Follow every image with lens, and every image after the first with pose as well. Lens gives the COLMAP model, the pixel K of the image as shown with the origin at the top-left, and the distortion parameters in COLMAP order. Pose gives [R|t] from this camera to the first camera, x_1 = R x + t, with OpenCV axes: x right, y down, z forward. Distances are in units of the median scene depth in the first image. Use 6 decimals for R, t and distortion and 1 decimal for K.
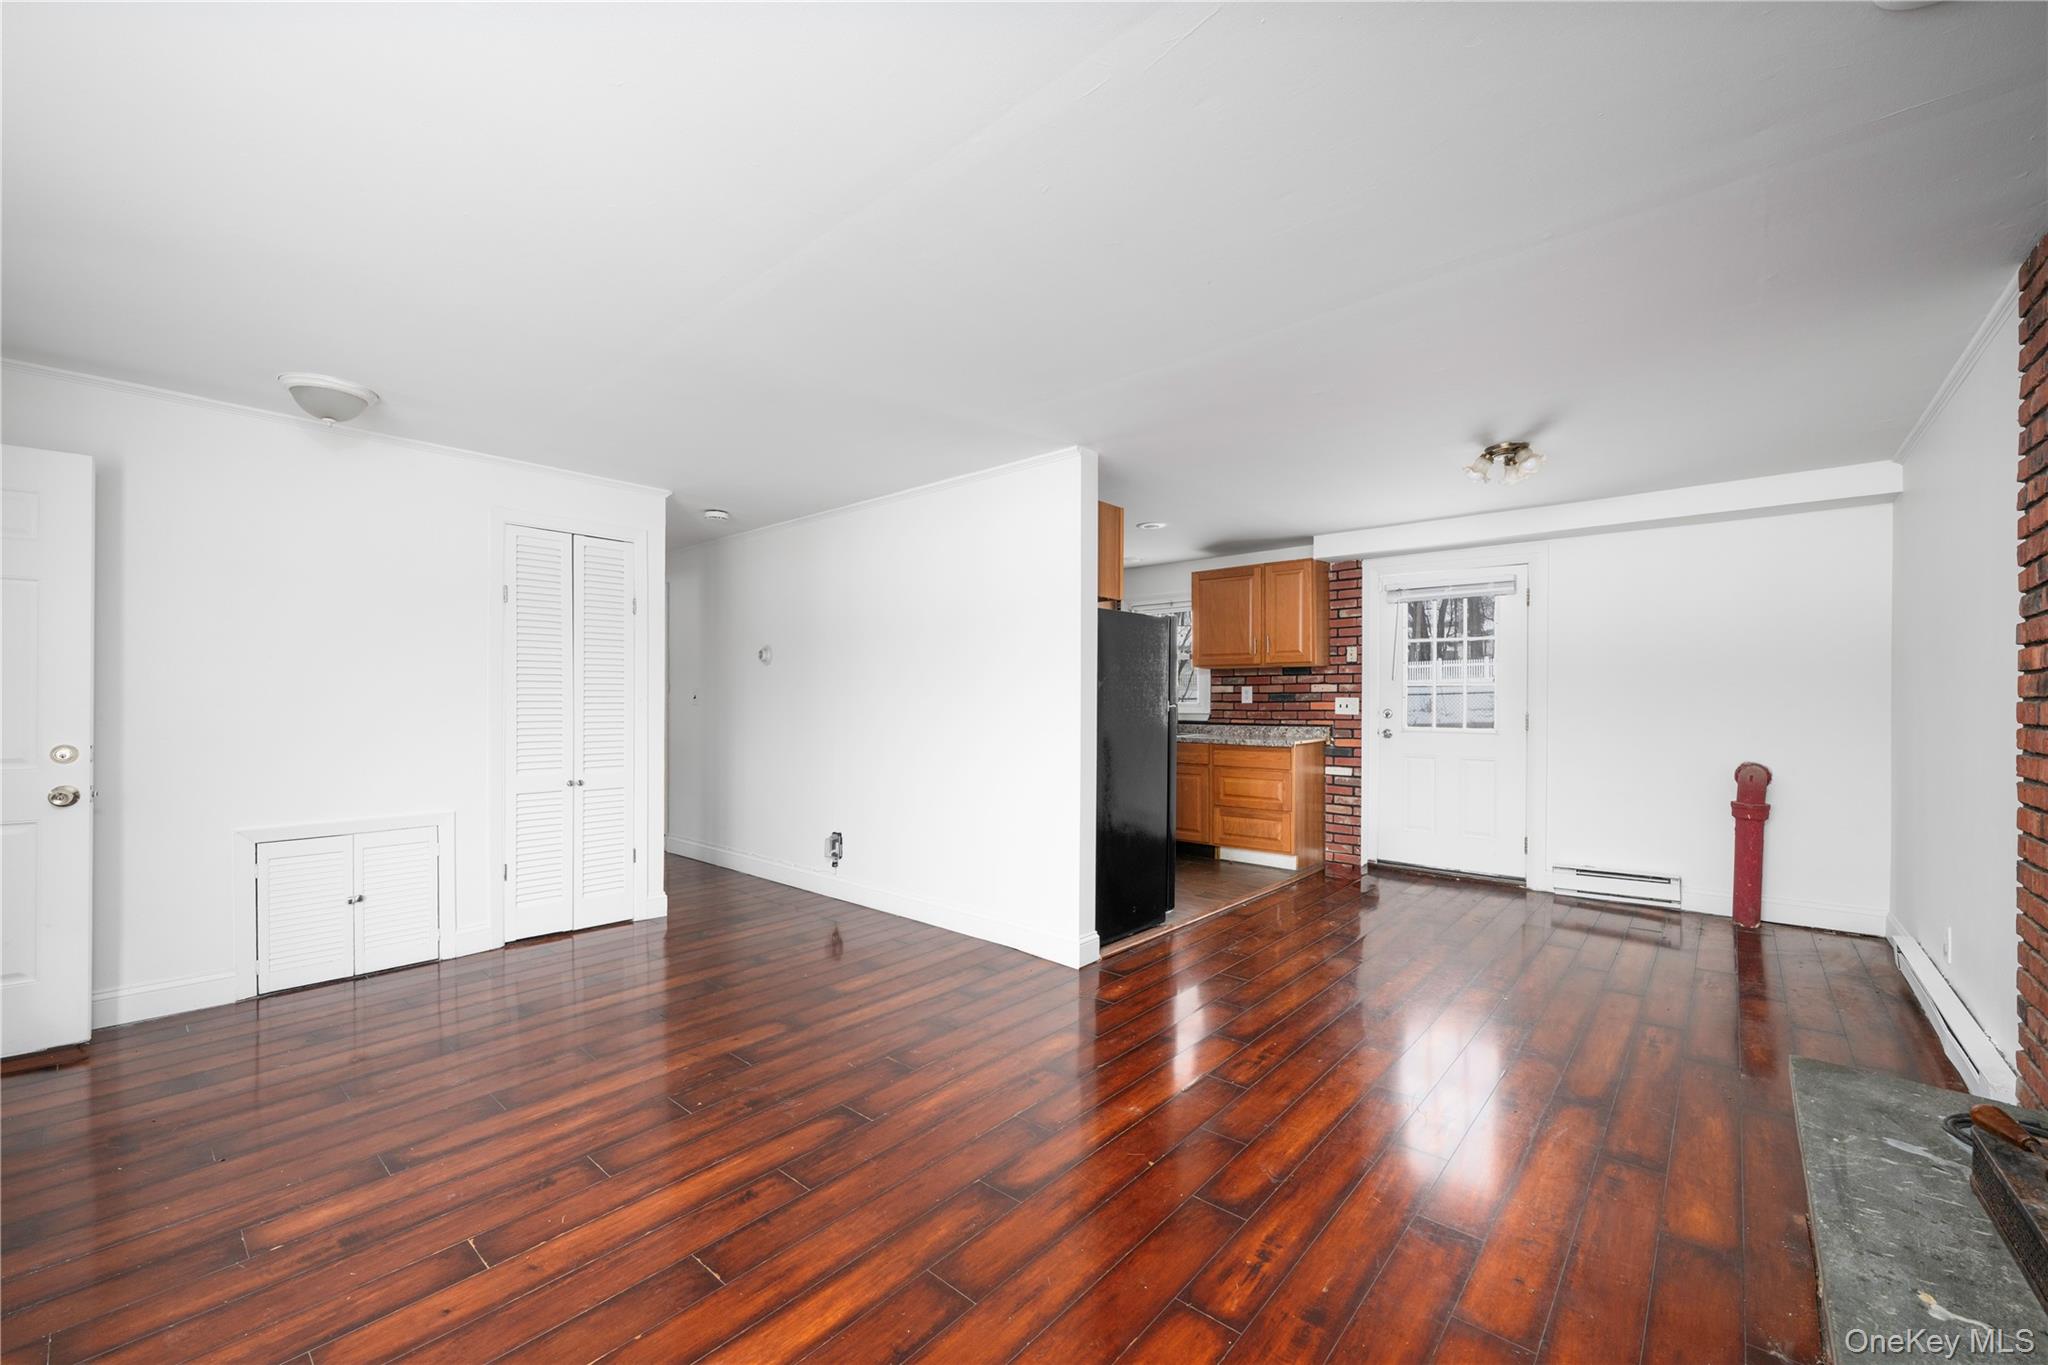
lens RADIAL K [[813.9, 0, 1023.3], [0, 813.9, 693.3], [0, 0, 1]] dist [-0.001073, 0.000026]
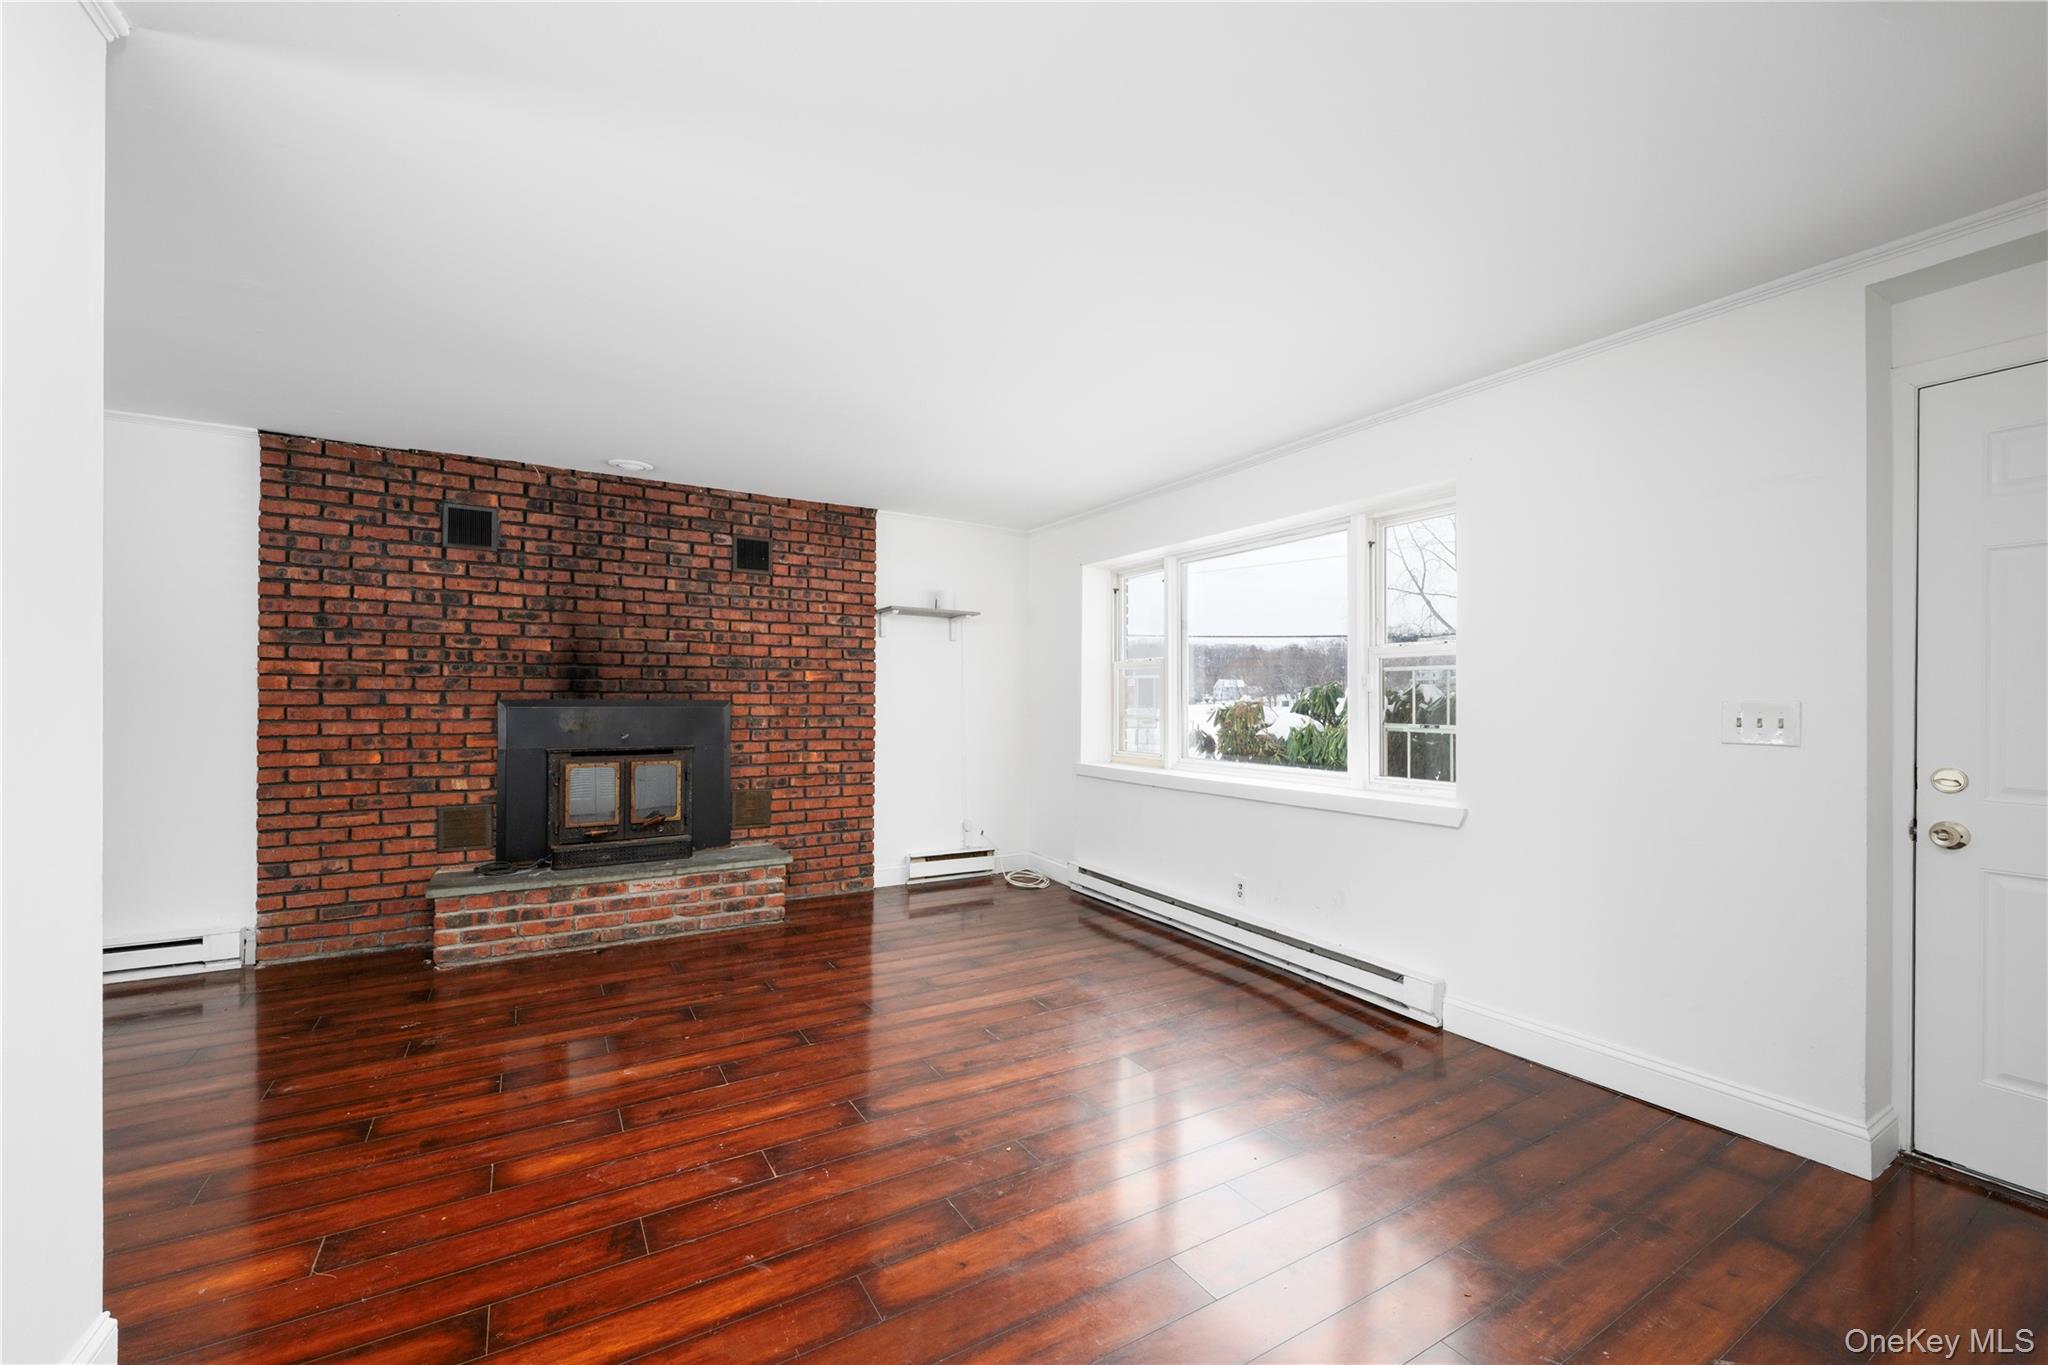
lens RADIAL K [[813.9, 0, 1023.3], [0, 813.9, 693.3], [0, 0, 1]] dist [-0.001073, 0.000026]
pose [[-0.953427, -0.007784, 0.301524, -0.282143], [-0.011751, 0.999867, -0.011342, 0.004867], [-0.301395, -0.014357, -0.953391, 0.770999]]
